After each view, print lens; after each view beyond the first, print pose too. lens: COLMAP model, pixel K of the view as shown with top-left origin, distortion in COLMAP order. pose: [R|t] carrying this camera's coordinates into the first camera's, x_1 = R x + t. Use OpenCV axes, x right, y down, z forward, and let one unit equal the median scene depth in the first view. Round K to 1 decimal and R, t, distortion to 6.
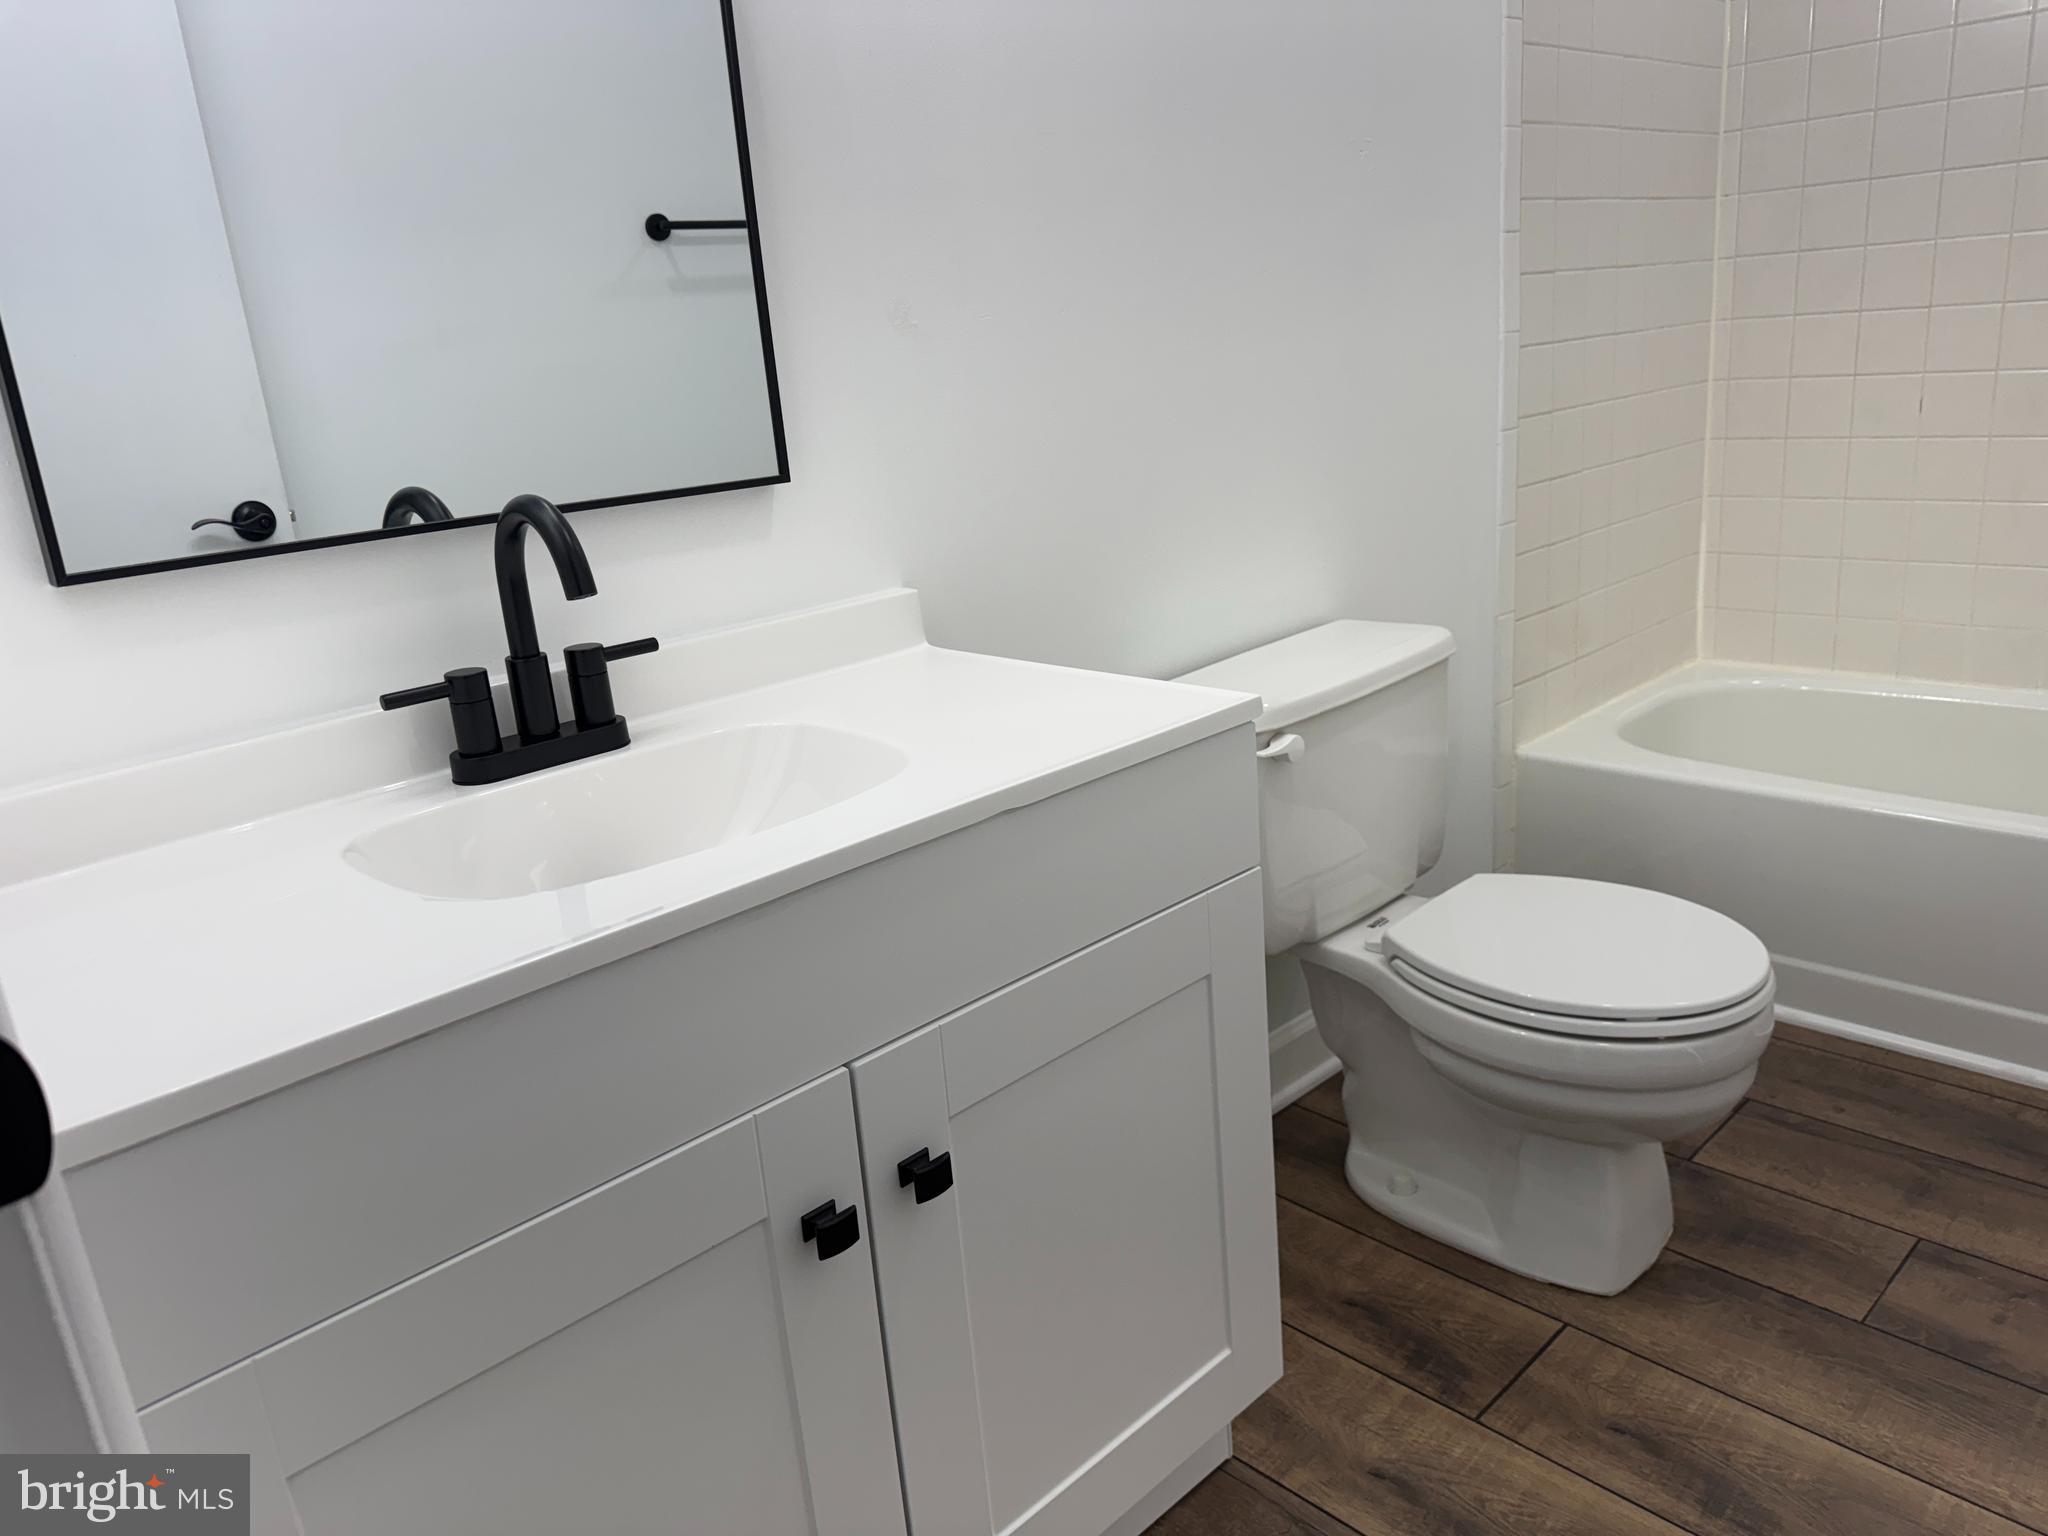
lens RADIAL K [[1484.8, 0, 1024.0], [0, 1484.8, 768.0], [0, 0, 1]] dist [-0.000551, -0.003356]
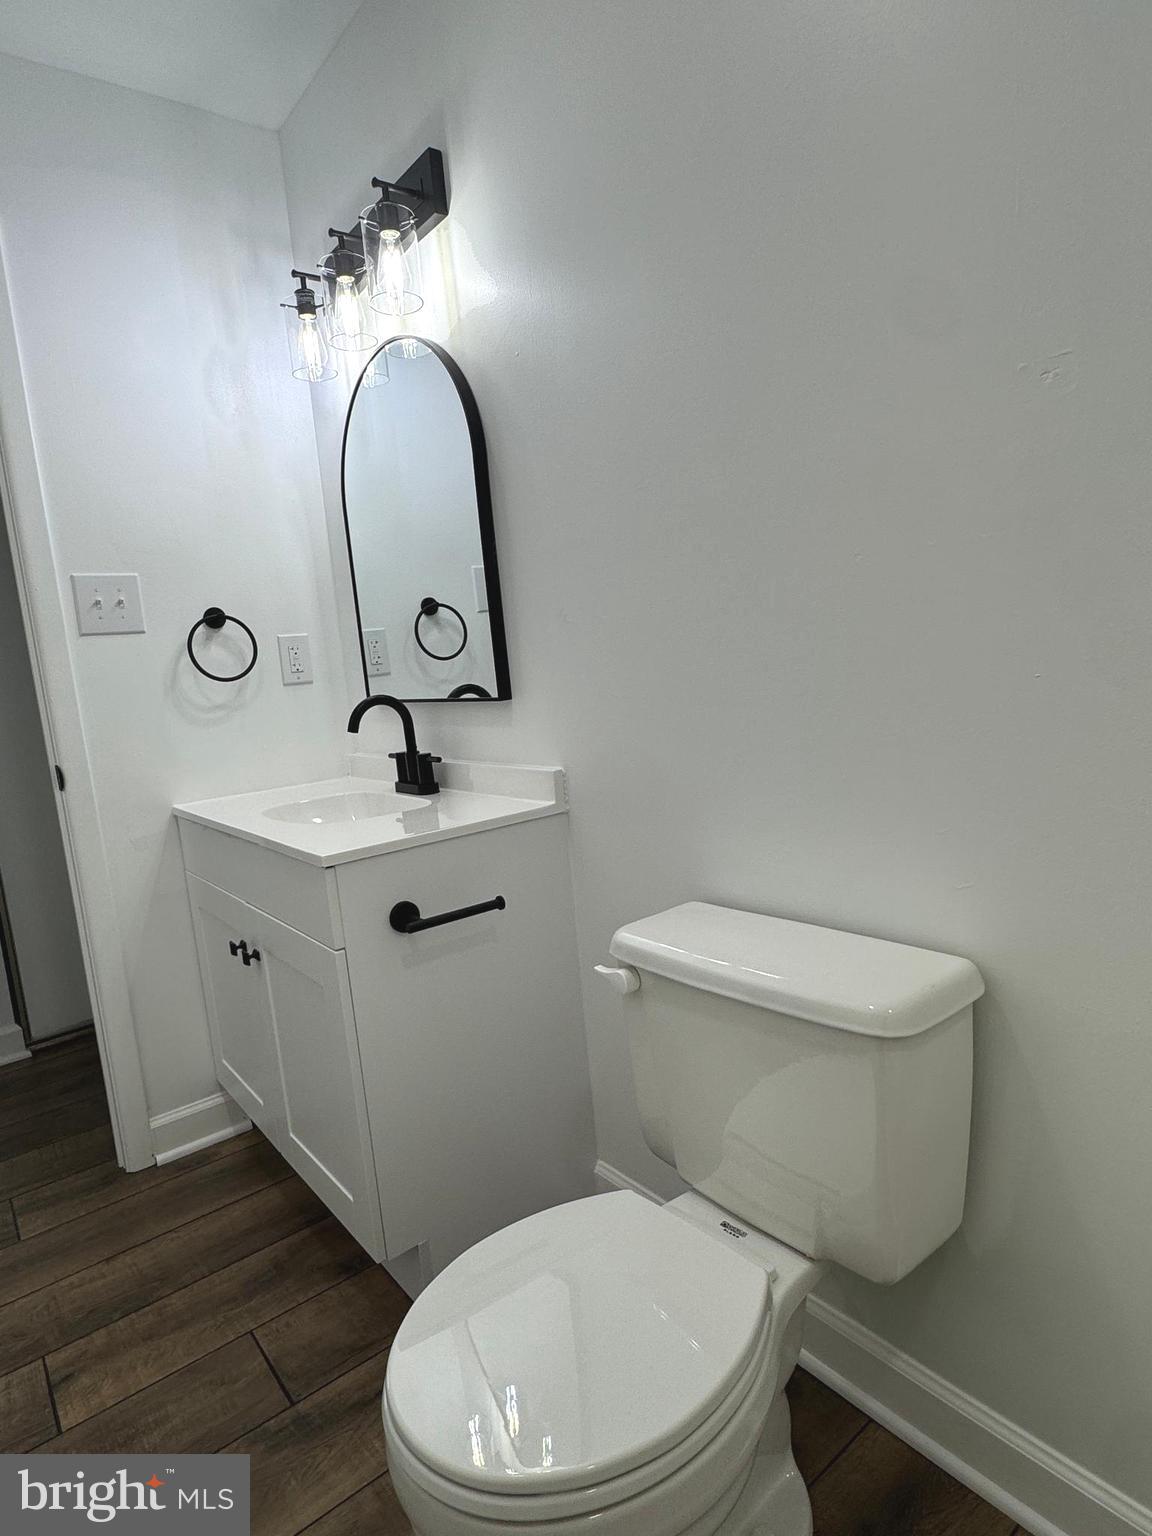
lens RADIAL K [[856.3, 0, 577.1], [0, 856.3, 792.5], [0, 0, 1]] dist [-0.013034, 0.000525]
pose [[-0.098321, 0.234920, -0.967029, 0.971668], [-0.197719, 0.947754, 0.250340, -0.383062], [0.975315, 0.215814, -0.046736, 1.174517]]
